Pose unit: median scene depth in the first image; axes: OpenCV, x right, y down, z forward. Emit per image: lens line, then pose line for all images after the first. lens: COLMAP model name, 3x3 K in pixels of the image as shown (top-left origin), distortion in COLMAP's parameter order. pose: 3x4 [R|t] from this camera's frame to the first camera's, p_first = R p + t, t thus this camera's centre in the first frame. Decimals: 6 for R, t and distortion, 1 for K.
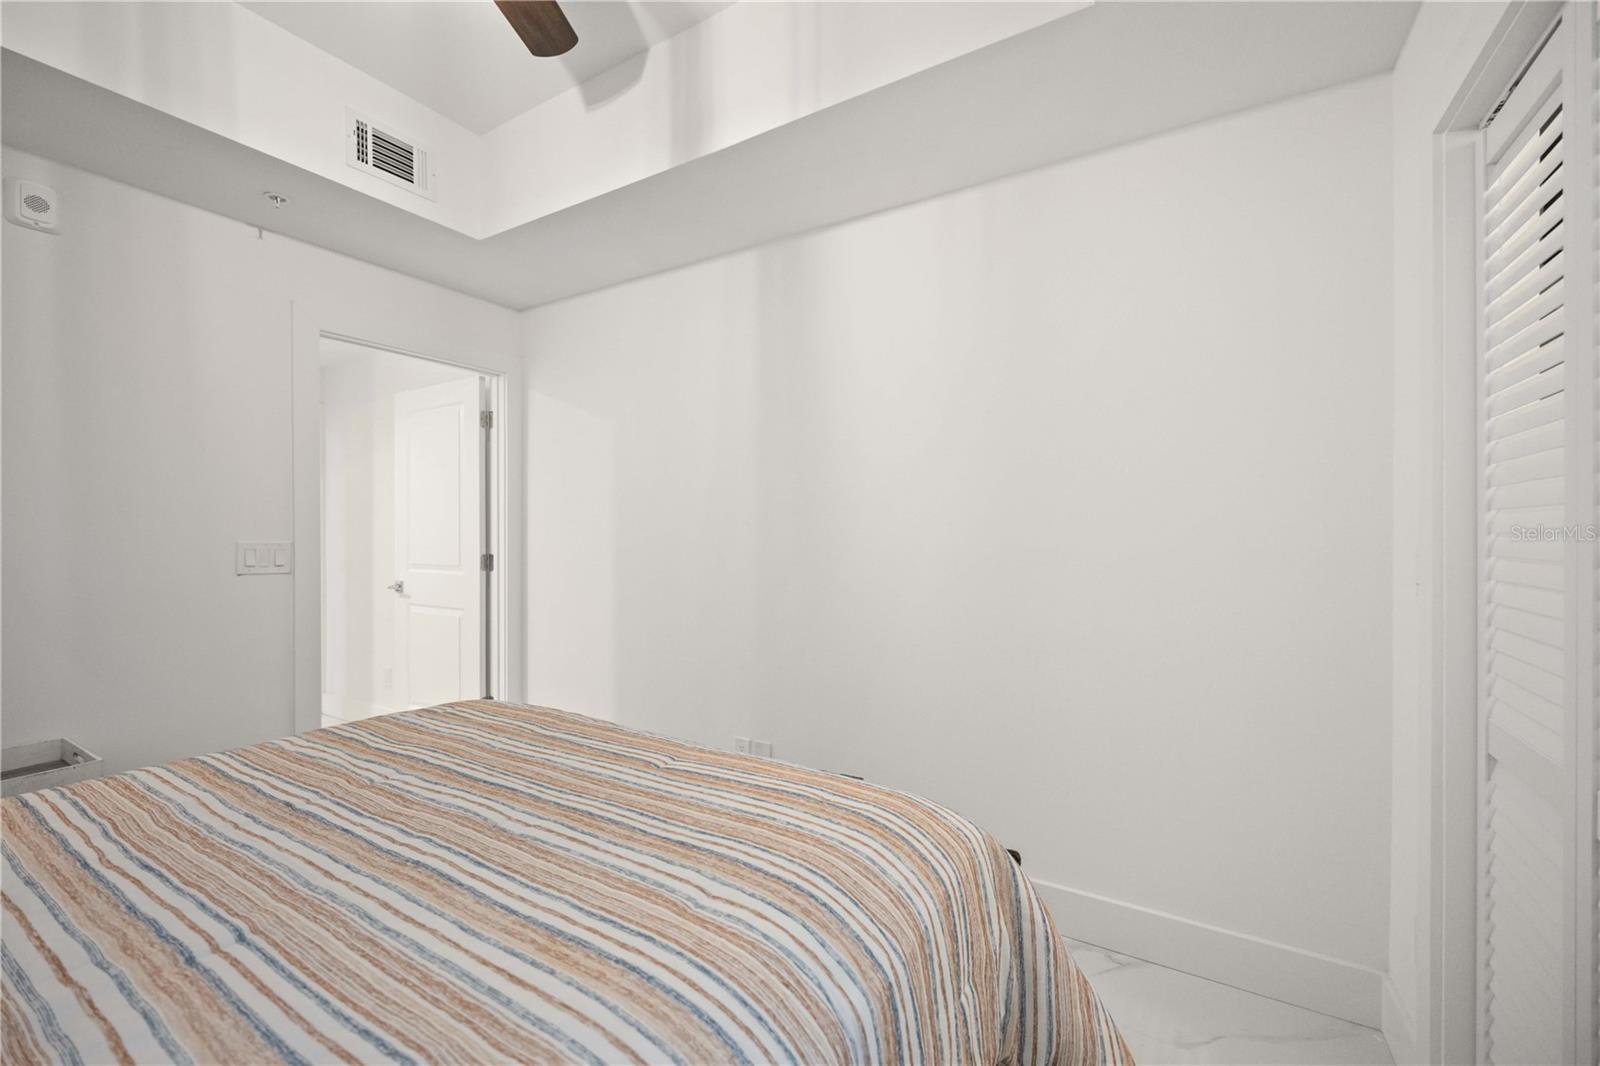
lens RADIAL K [[646.3, 0, 800.1], [0, 646.3, 535.0], [0, 0, 1]] dist [-0.000672, 0.000105]
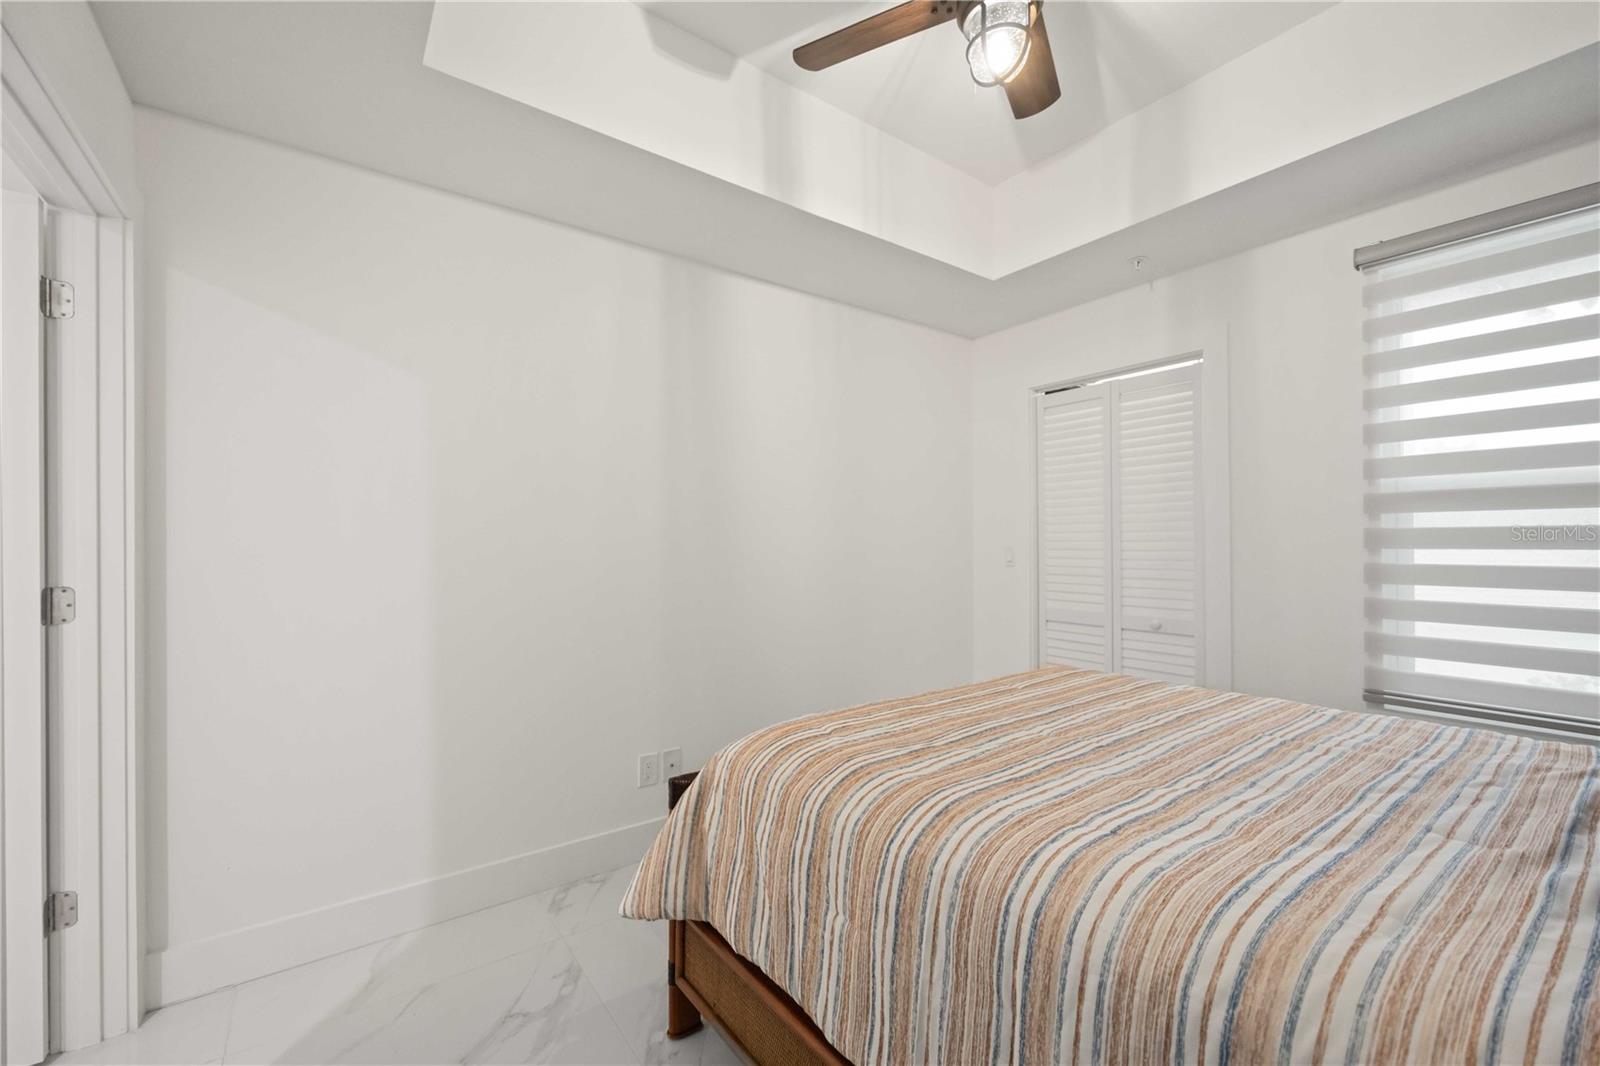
lens RADIAL K [[646.3, 0, 800.1], [0, 646.3, 535.0], [0, 0, 1]] dist [-0.000672, 0.000105]
pose [[0.386182, 0.007991, 0.922388, -1.833860], [0.006684, 0.999912, -0.011461, 0.001928], [-0.922398, 0.010591, 0.386095, 0.865743]]
